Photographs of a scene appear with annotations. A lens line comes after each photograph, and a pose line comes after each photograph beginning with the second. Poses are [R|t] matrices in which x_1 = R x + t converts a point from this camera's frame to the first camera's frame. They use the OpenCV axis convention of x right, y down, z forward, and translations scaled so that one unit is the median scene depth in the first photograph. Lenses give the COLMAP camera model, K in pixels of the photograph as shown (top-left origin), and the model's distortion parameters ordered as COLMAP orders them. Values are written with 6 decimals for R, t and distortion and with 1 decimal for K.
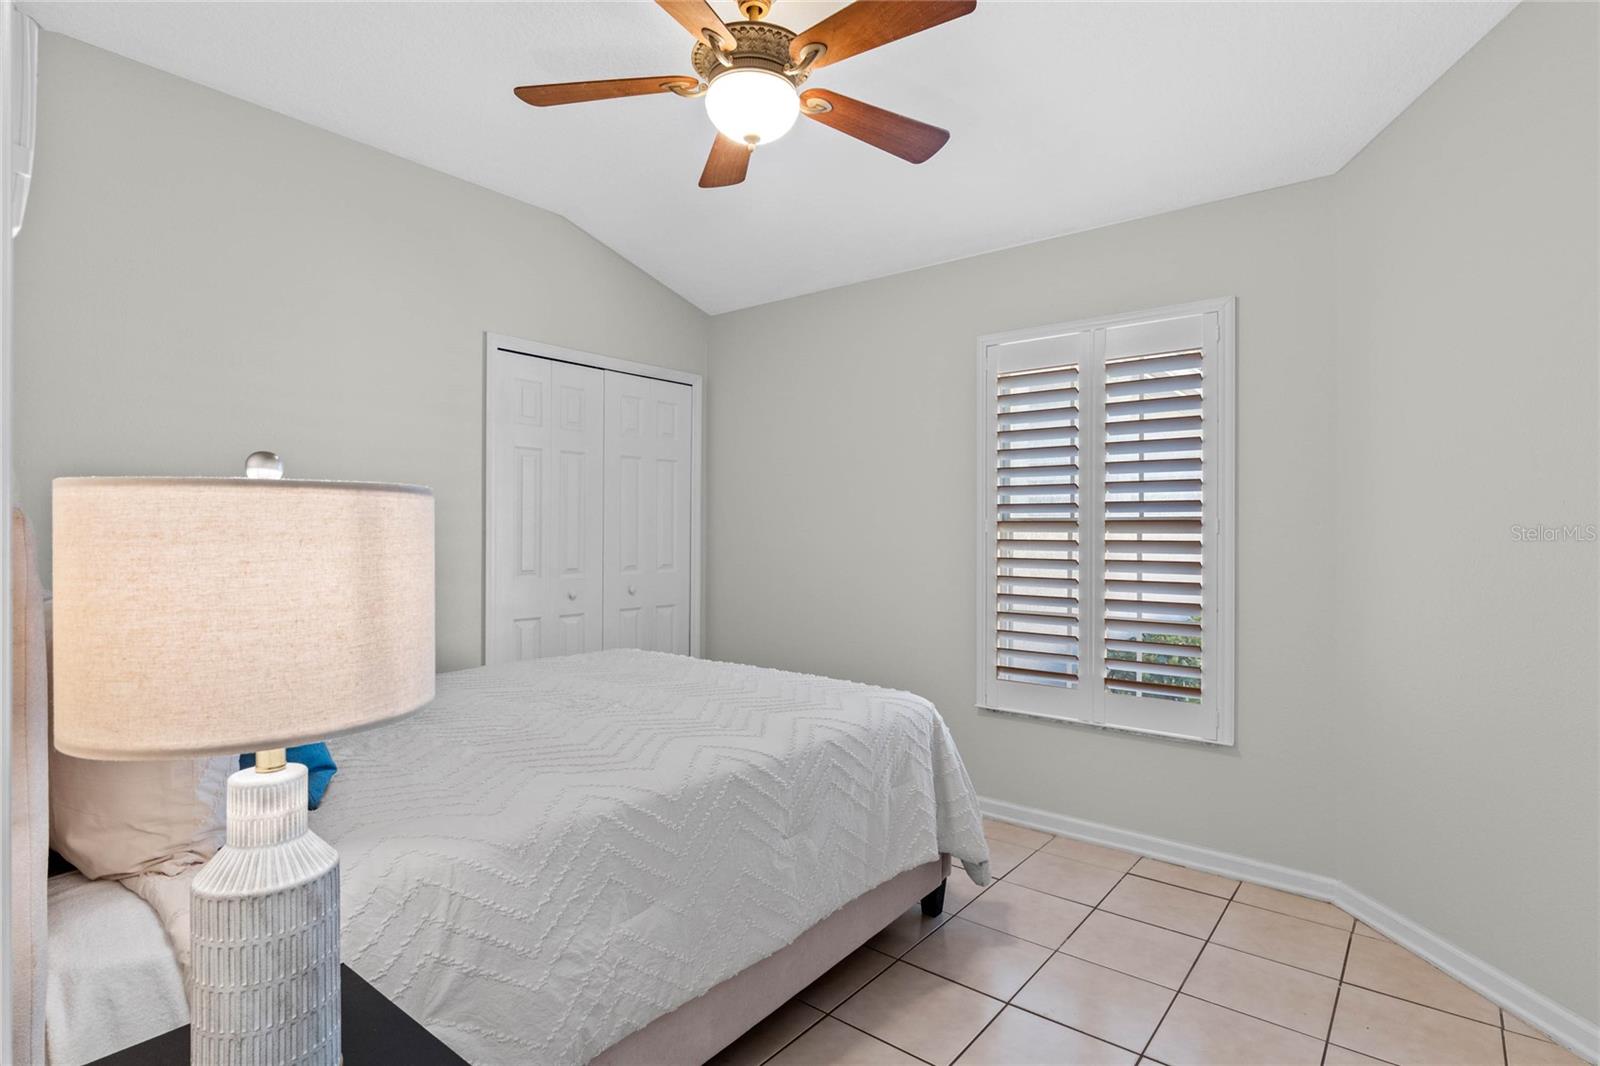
lens RADIAL K [[787.1, 0, 800.0], [0, 787.1, 533.0], [0, 0, 1]] dist [-0.001547, -0.000076]
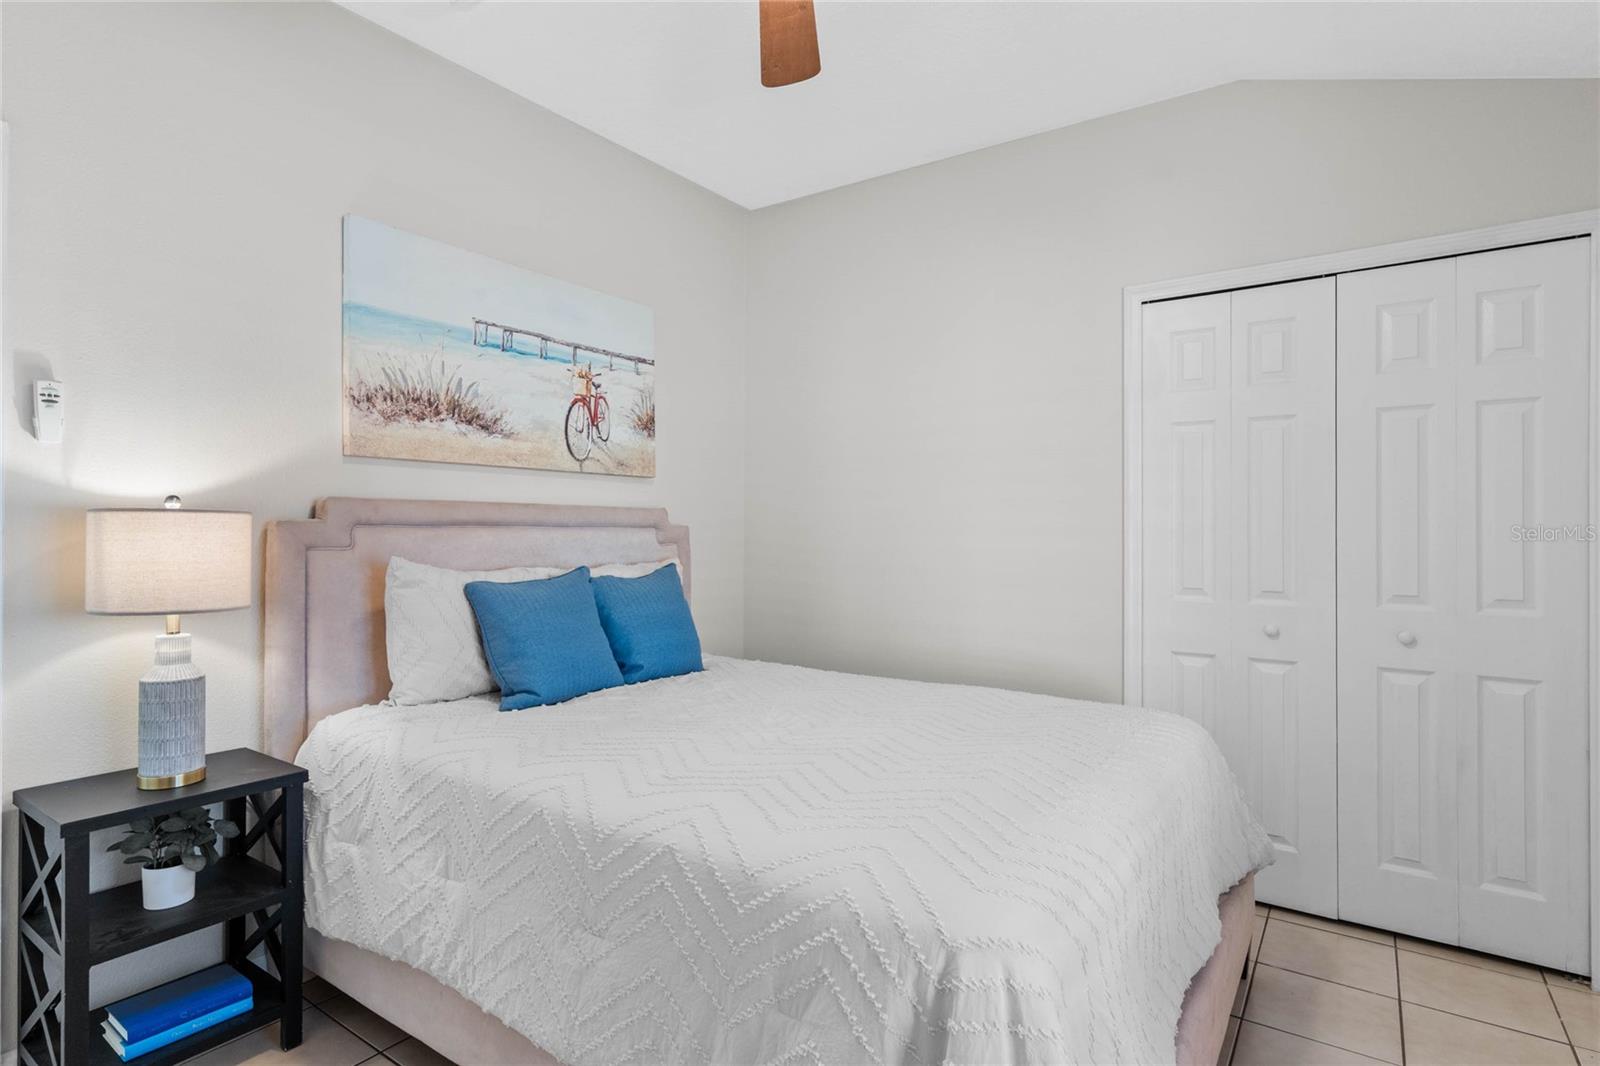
lens RADIAL K [[824.6, 0, 794.0], [0, 824.6, 534.5], [0, 0, 1]] dist [-0.000989, -0.000165]
pose [[0.060181, -0.003438, -0.998182, 0.409315], [-0.005136, 0.999980, -0.003754, 0.001918], [0.998174, 0.005353, 0.060163, 0.589752]]
